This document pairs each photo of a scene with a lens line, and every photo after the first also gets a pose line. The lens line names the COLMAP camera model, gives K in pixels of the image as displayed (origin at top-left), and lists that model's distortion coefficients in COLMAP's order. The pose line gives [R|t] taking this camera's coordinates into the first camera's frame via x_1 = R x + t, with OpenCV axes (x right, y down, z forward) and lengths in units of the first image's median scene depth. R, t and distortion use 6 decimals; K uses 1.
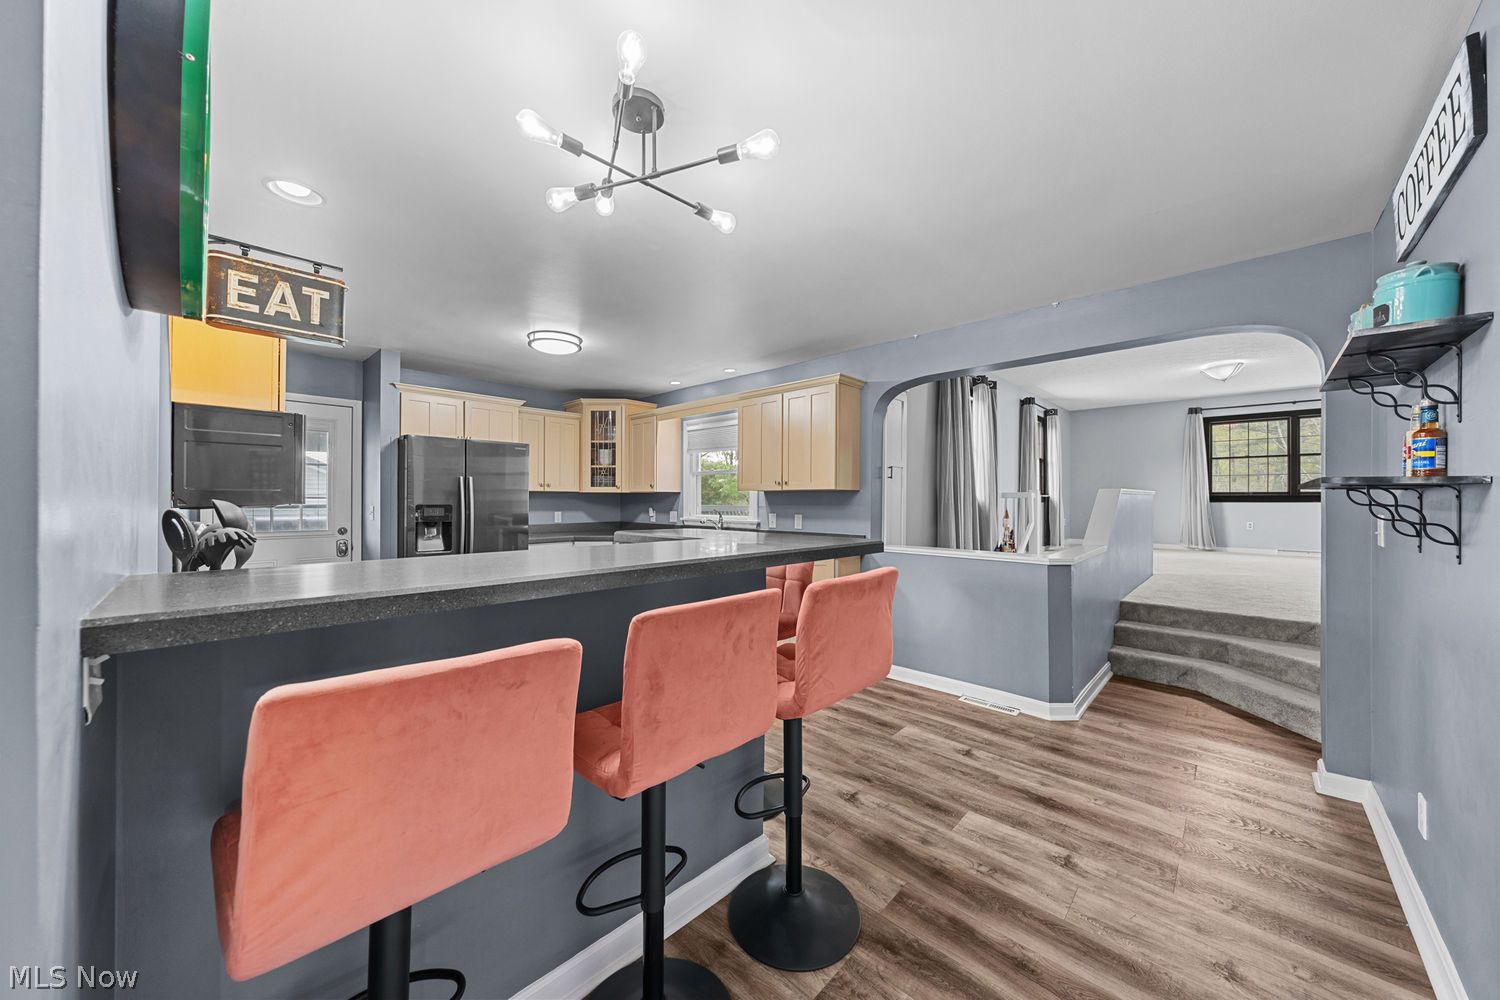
lens RADIAL K [[523.9, 0, 750.8], [0, 523.9, 497.5], [0, 0, 1]] dist [0.000983, 0.000112]
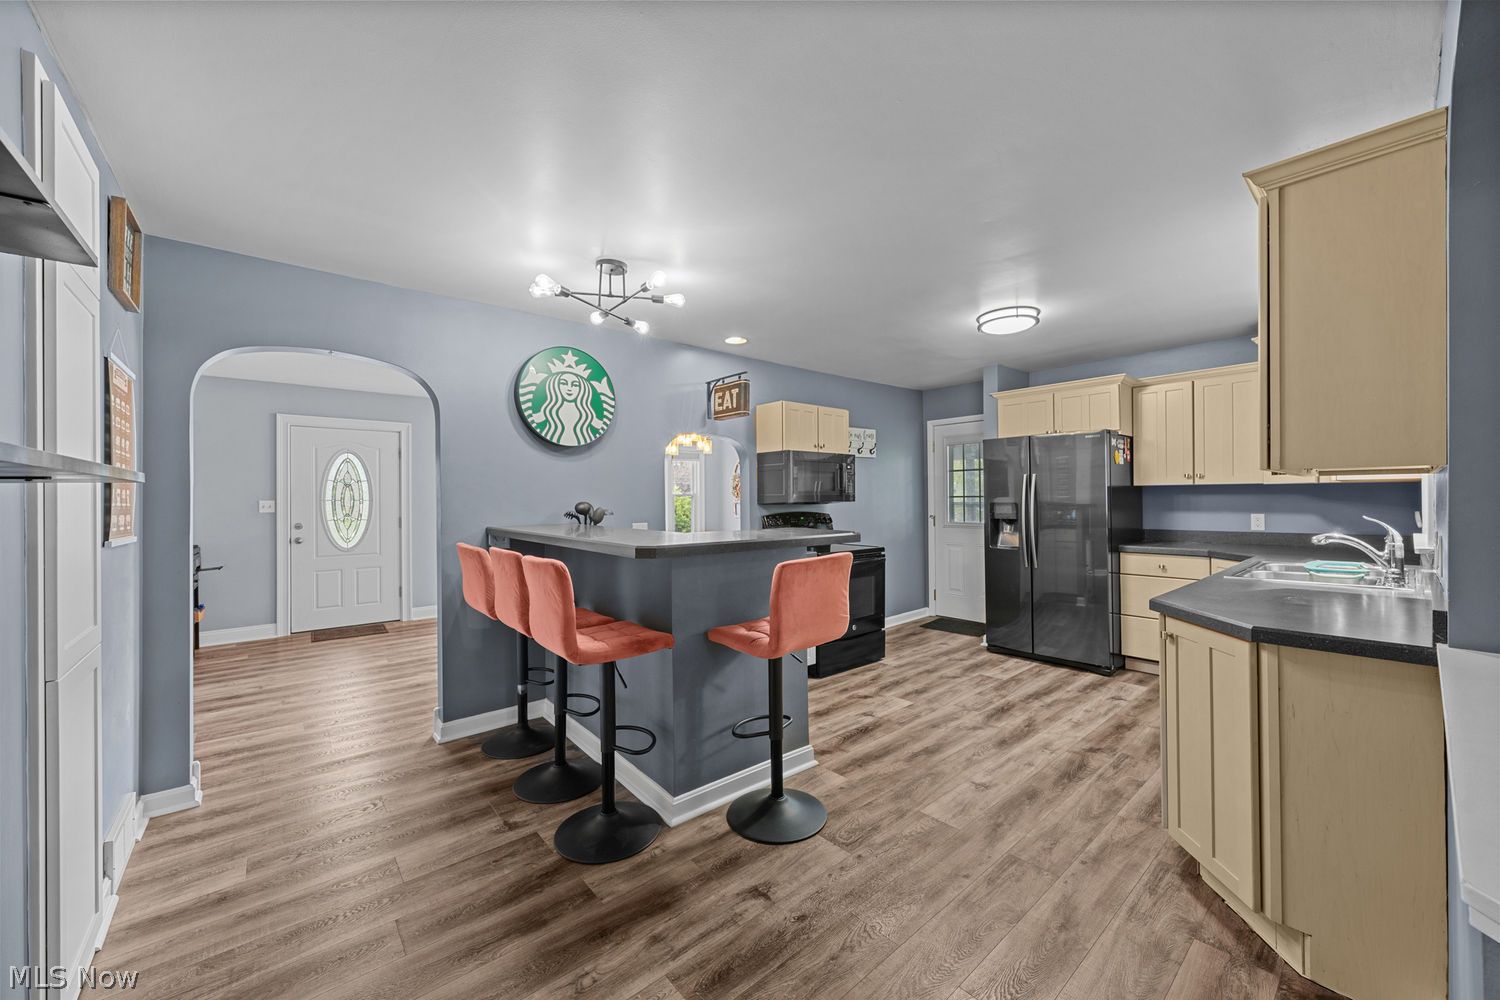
lens RADIAL K [[568.2, 0, 751.1], [0, 568.2, 496.3], [0, 0, 1]] dist [-0.001209, -0.000708]
pose [[-0.105822, -0.007495, -0.994357, 0.576157], [0.010902, 0.999903, -0.008697, 0.003236], [0.994325, -0.011761, -0.105730, 0.614287]]
